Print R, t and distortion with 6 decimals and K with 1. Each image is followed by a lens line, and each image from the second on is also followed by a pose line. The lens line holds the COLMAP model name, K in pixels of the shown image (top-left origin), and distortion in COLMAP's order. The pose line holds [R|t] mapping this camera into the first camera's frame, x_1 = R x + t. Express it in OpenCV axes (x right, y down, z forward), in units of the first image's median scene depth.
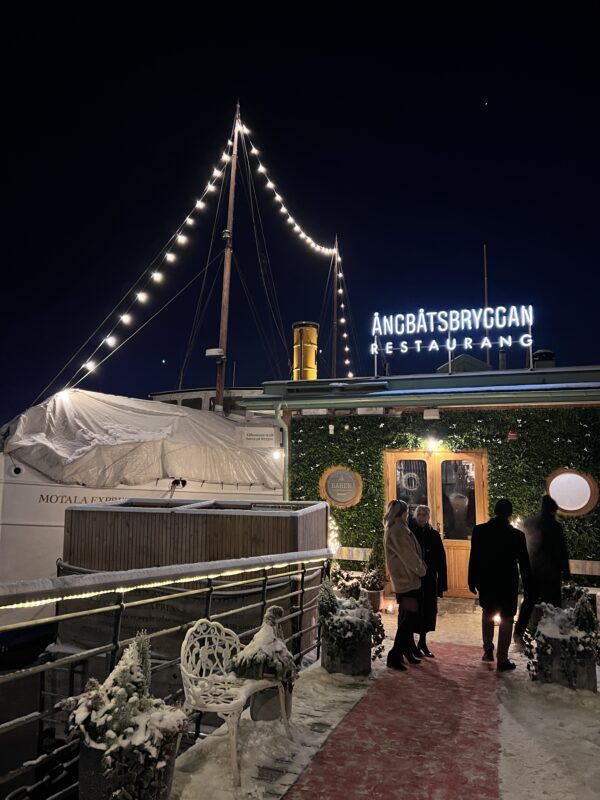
lens RADIAL K [[603.2, 0, 296.2], [0, 603.2, 397.2], [0, 0, 1]] dist [0.066219, -0.038695]
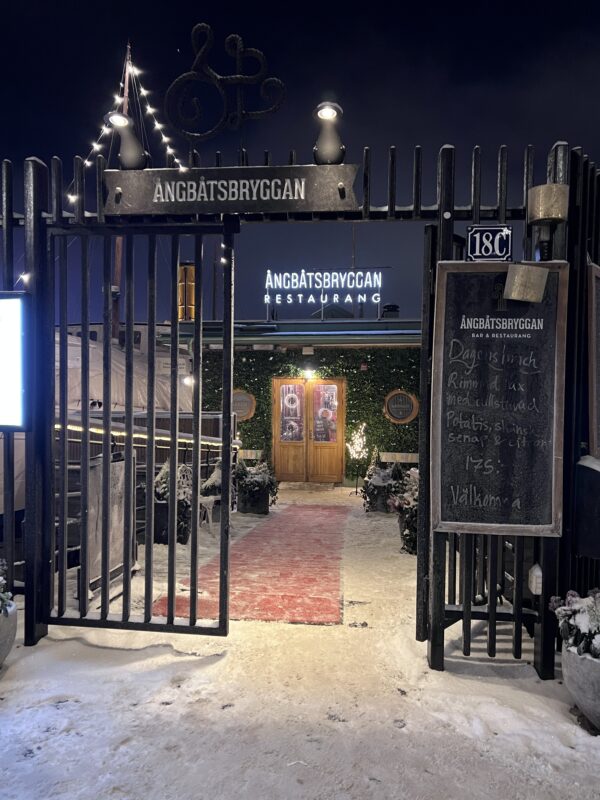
lens RADIAL K [[603.2, 0, 300.4], [0, 603.2, 404.8], [0, 0, 1]] dist [0.066219, -0.038695]
pose [[0.975182, 0.001893, 0.221398, -0.090548], [-0.027665, 0.993168, 0.113364, -0.003686], [-0.219670, -0.116676, 0.968572, -0.310650]]
